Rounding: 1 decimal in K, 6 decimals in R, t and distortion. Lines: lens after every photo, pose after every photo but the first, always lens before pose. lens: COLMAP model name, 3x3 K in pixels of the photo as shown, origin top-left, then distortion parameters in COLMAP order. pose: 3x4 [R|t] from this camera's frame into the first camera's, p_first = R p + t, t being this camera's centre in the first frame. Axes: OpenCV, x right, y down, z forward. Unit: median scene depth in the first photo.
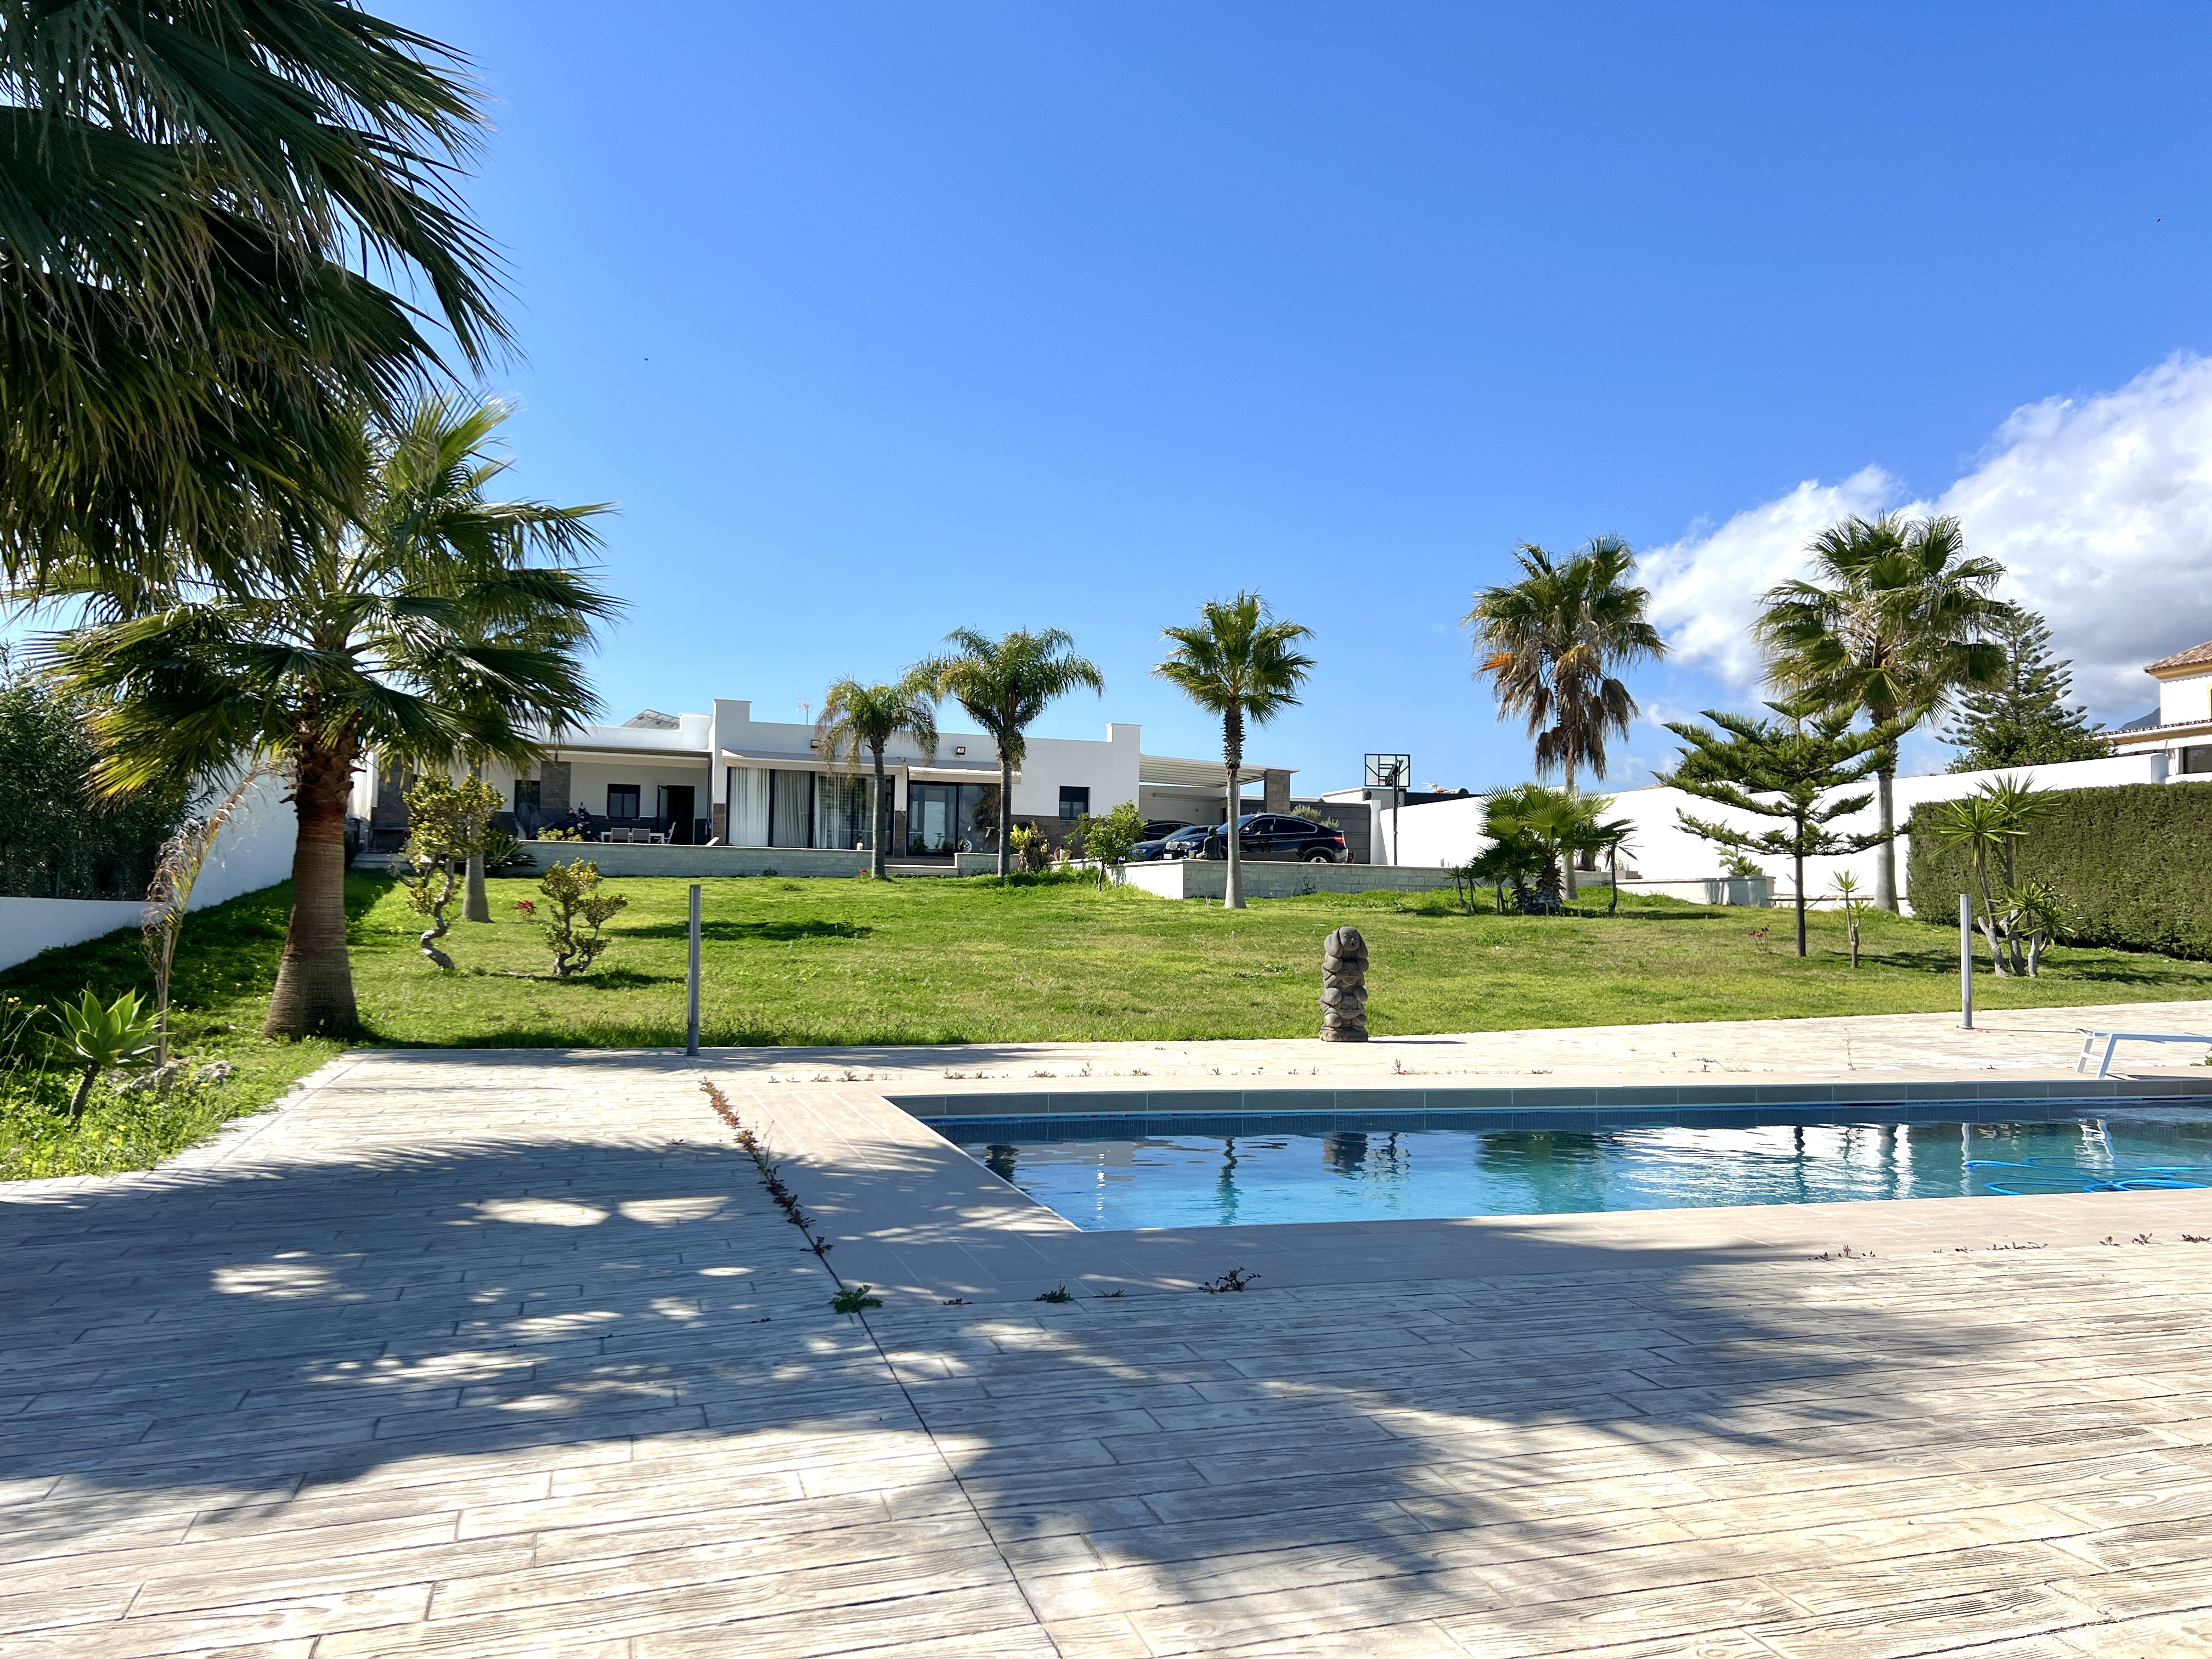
lens RADIAL K [[1649.5, 0, 1104.7], [0, 1649.5, 841.5], [0, 0, 1]] dist [0.057895, -0.065224]
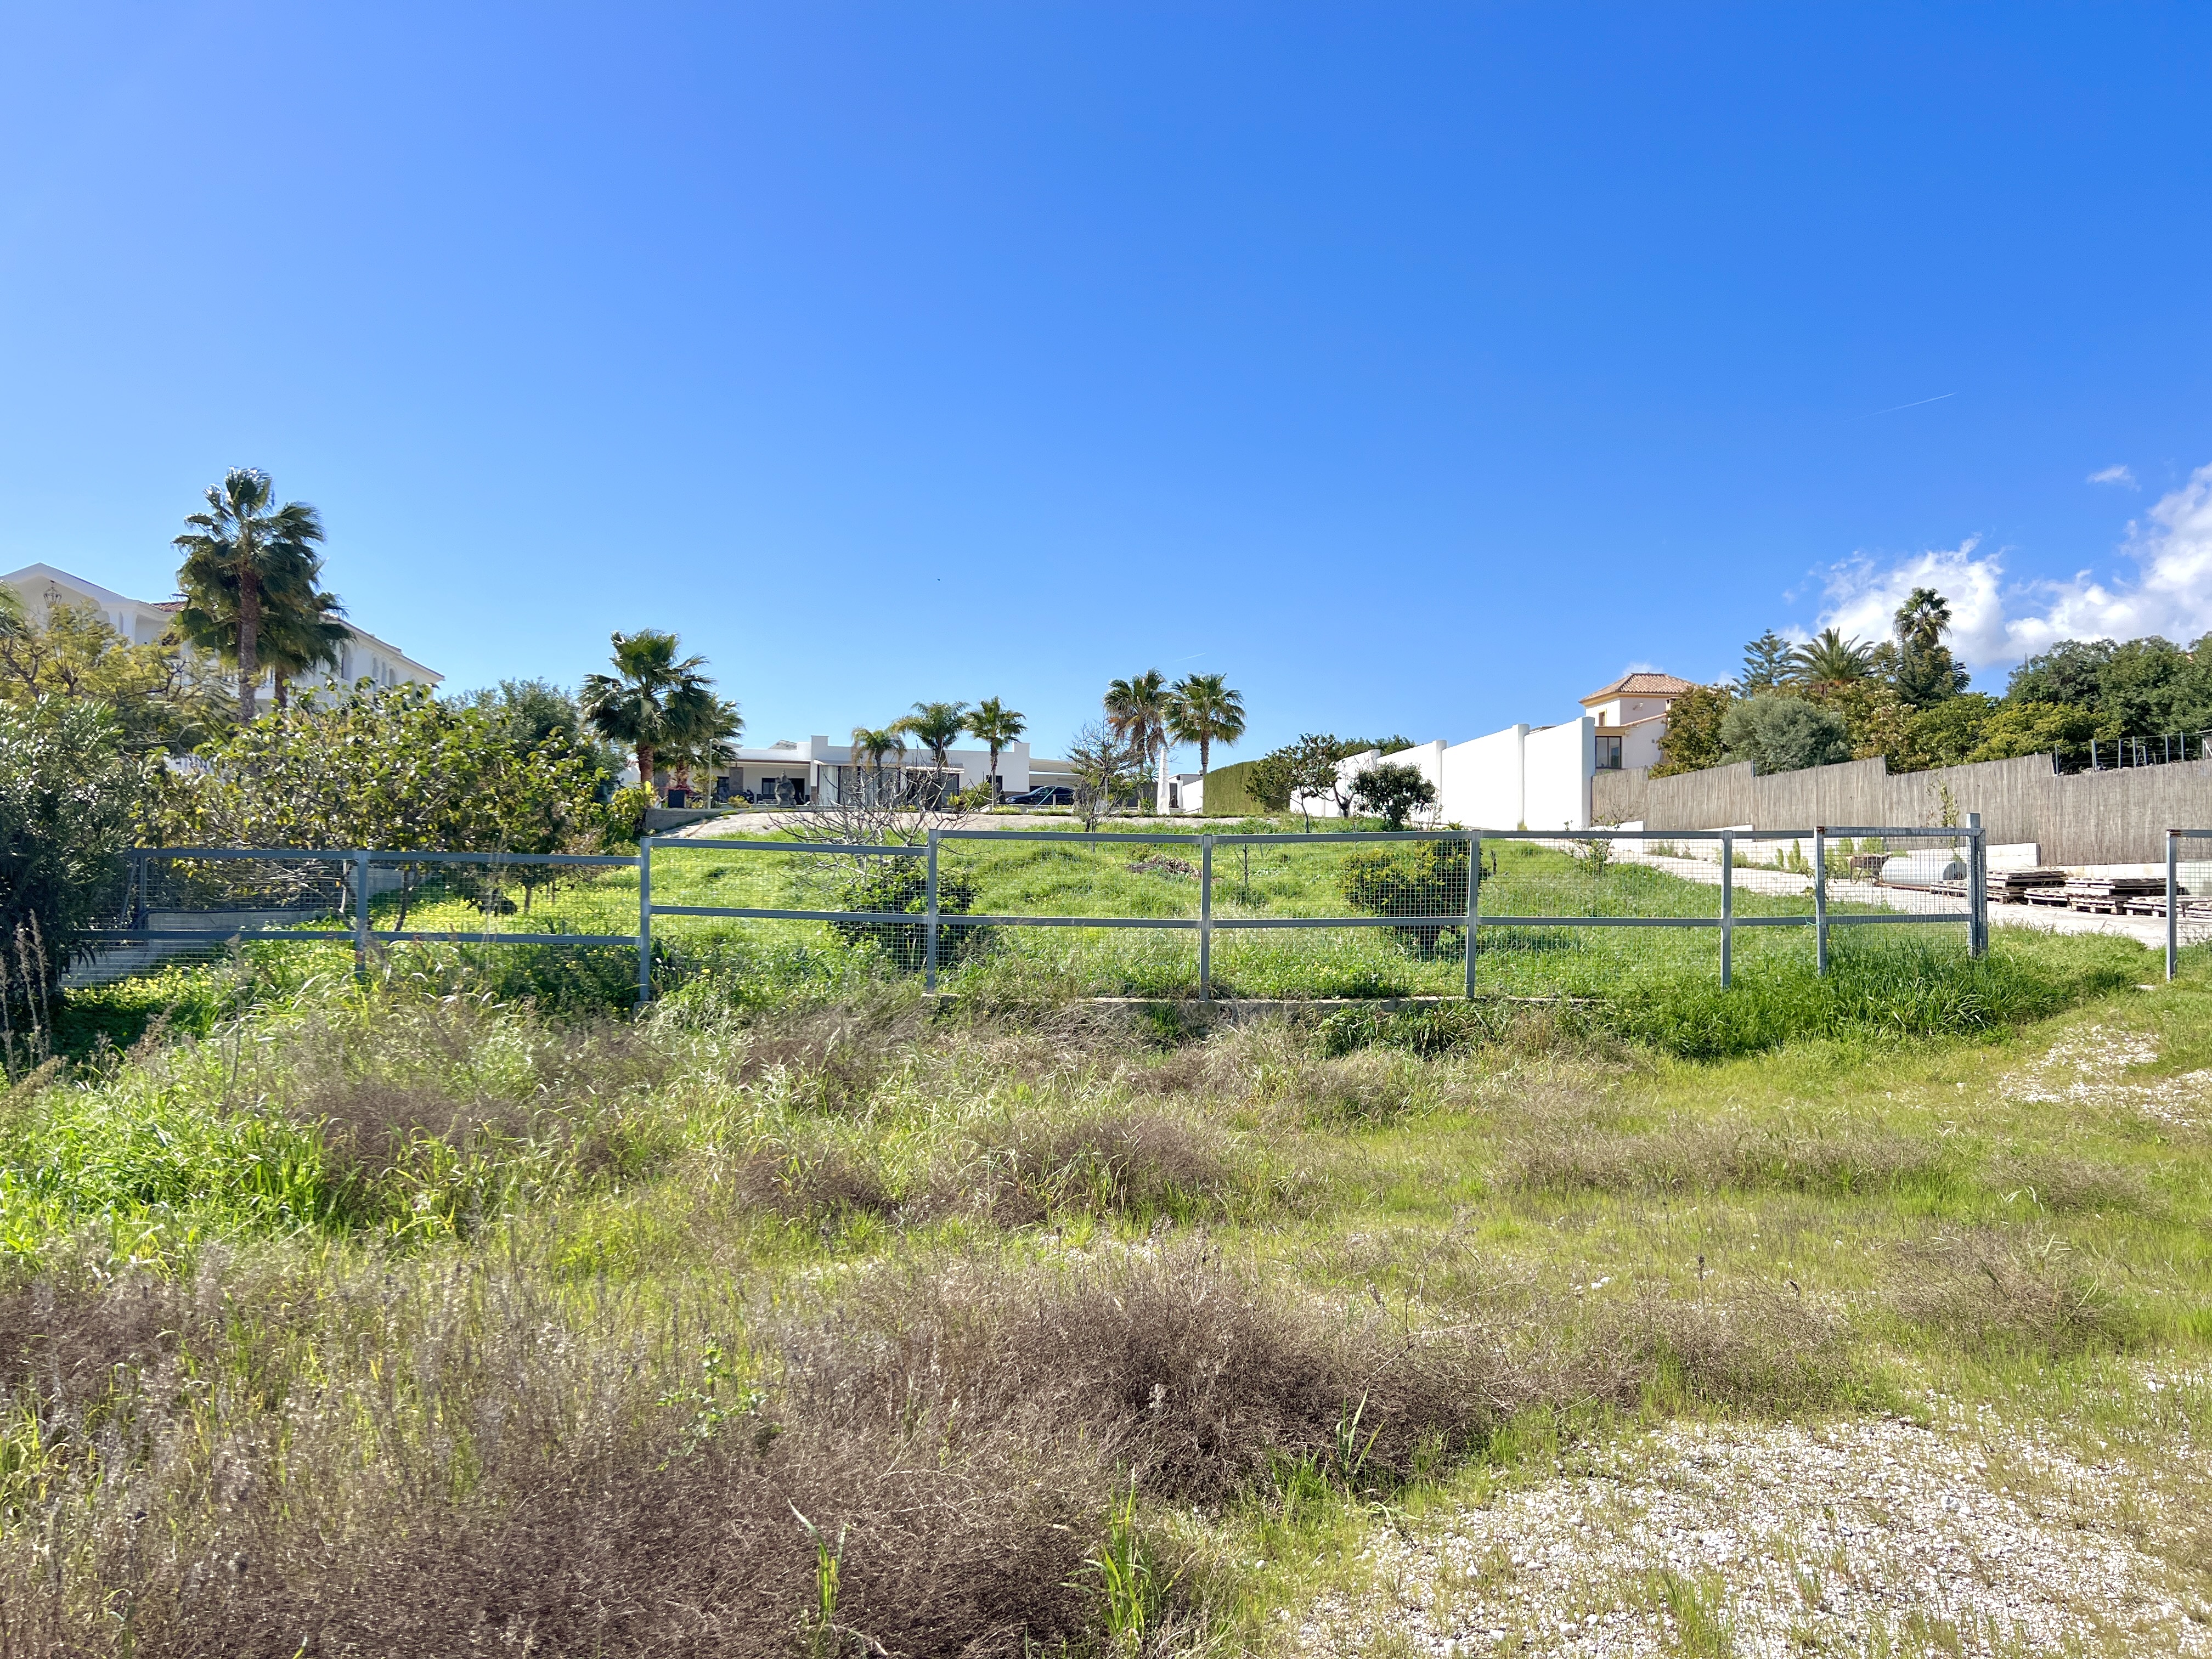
lens RADIAL K [[1649.5, 0, 1104.7], [0, 1649.5, 841.5], [0, 0, 1]] dist [0.057895, -0.065224]
pose [[0.994137, -0.009148, -0.107739, 0.476266], [0.009144, 0.999958, -0.000528, 0.068870], [0.107740, -0.000461, 0.994179, -1.372262]]
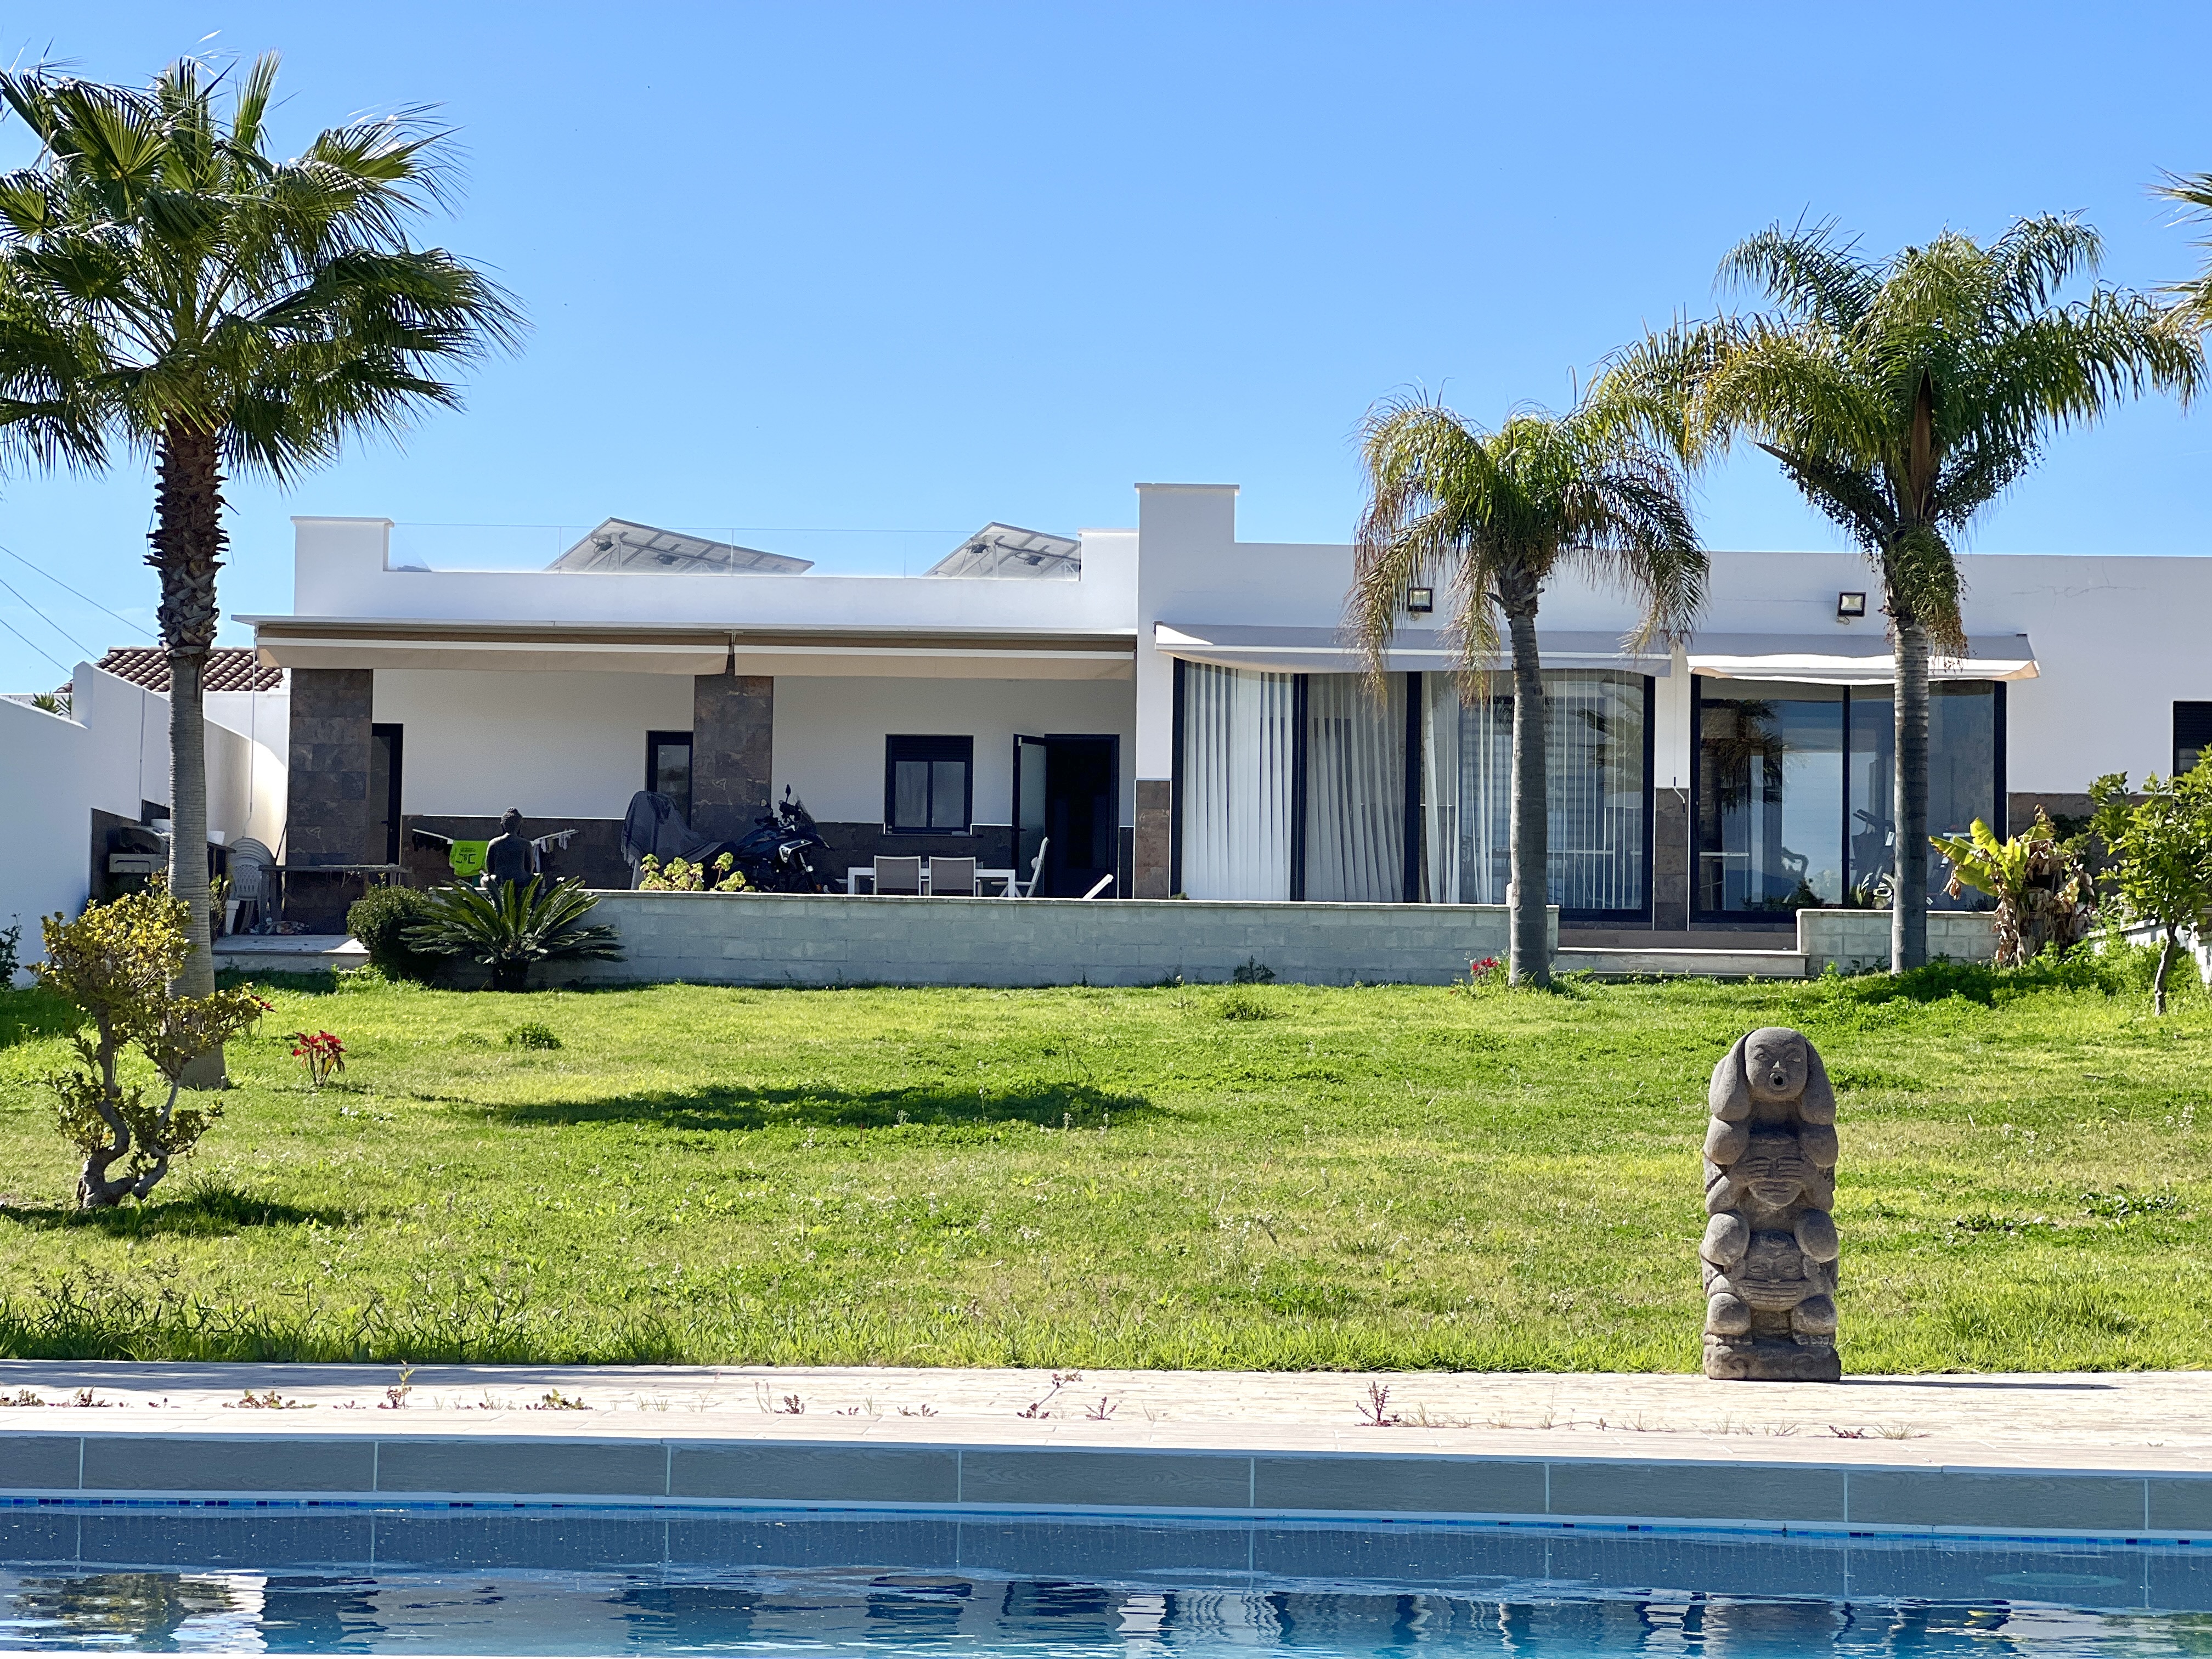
lens RADIAL K [[4942.7, 0, 1106.0], [0, 4942.7, 829.5], [0, 0, 1]] dist [0.063490, 0.601141]
pose [[0.943174, -0.022034, -0.331569, 0.145212], [0.016036, 0.999655, -0.020816, 0.012628], [0.331913, 0.014316, 0.943201, 0.011502]]
